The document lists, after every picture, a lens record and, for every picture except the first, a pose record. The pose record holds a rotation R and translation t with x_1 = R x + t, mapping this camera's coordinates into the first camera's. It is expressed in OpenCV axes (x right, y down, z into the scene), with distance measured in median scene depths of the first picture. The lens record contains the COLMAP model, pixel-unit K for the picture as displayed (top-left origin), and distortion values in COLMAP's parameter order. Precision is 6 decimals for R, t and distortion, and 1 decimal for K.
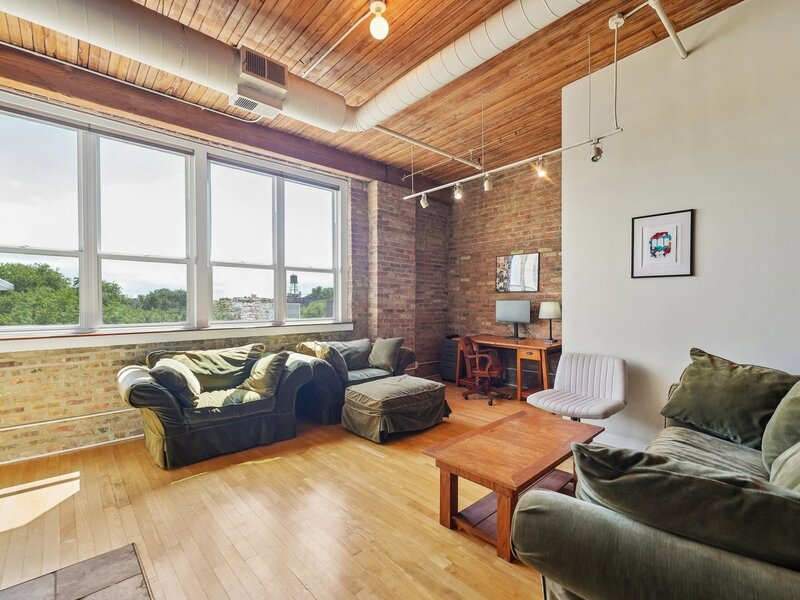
lens RADIAL K [[367.7, 0, 397.3], [0, 367.7, 307.3], [0, 0, 1]] dist [0.004964, -0.000796]
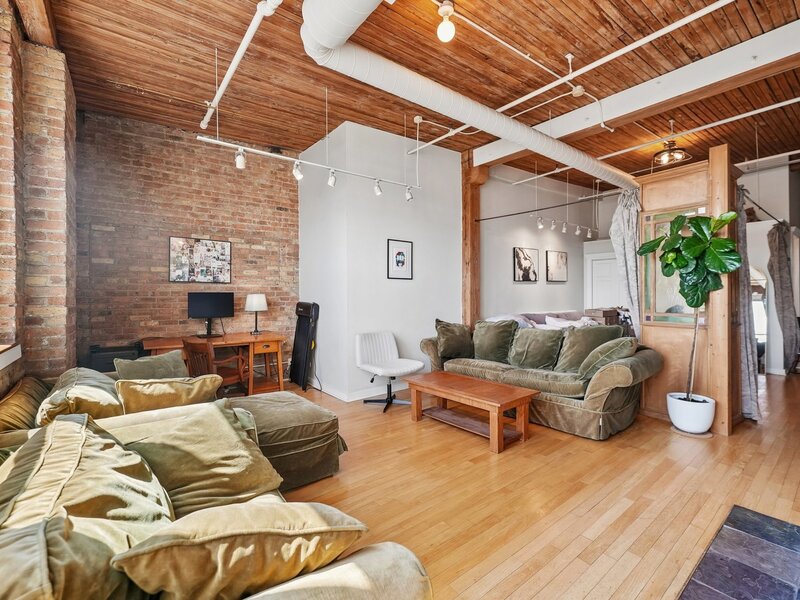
lens RADIAL K [[367.7, 0, 396.6], [0, 367.7, 294.9], [0, 0, 1]] dist [0.004964, -0.000796]
pose [[0.079217, 0.002192, 0.996855, -0.521299], [0.015739, 0.999870, -0.003450, -0.003443], [-0.996733, 0.015962, 0.079172, 0.504408]]
